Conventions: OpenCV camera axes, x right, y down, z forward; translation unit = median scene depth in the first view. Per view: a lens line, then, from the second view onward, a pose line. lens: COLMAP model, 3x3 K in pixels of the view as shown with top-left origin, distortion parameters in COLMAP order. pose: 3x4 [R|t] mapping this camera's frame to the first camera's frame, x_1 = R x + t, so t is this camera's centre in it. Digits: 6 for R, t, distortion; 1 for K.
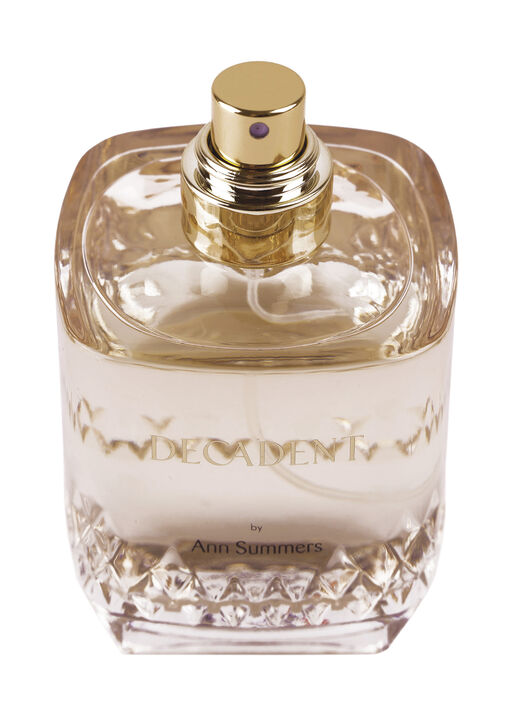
lens RADIAL K [[2126.5, 0, 255.5], [0, 2126.5, 360.0], [0, 0, 1]] dist [-0.405416, -0.023011]
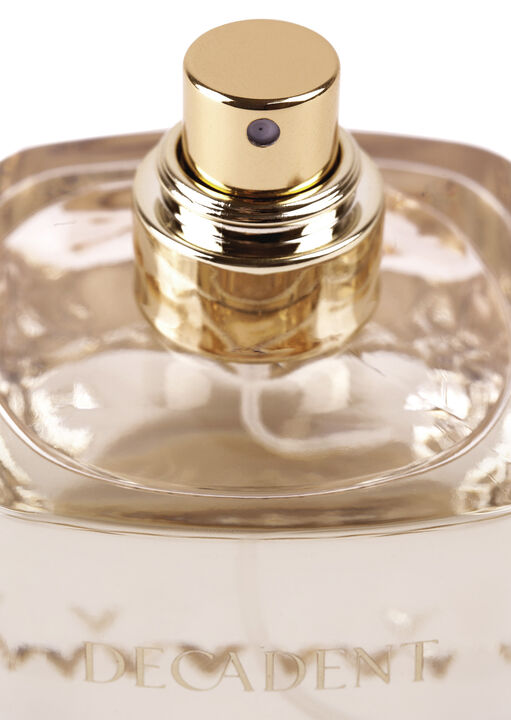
lens RADIAL K [[2946.3, 0, 255.5], [0, 2946.3, 360.0], [0, 0, 1]] dist [-0.008938, 1.502821]
pose [[0.999935, -0.004089, 0.010660, -0.009112], [0.004648, 0.998591, -0.052869, 0.000266], [-0.010428, 0.052915, 0.998545, 0.158758]]
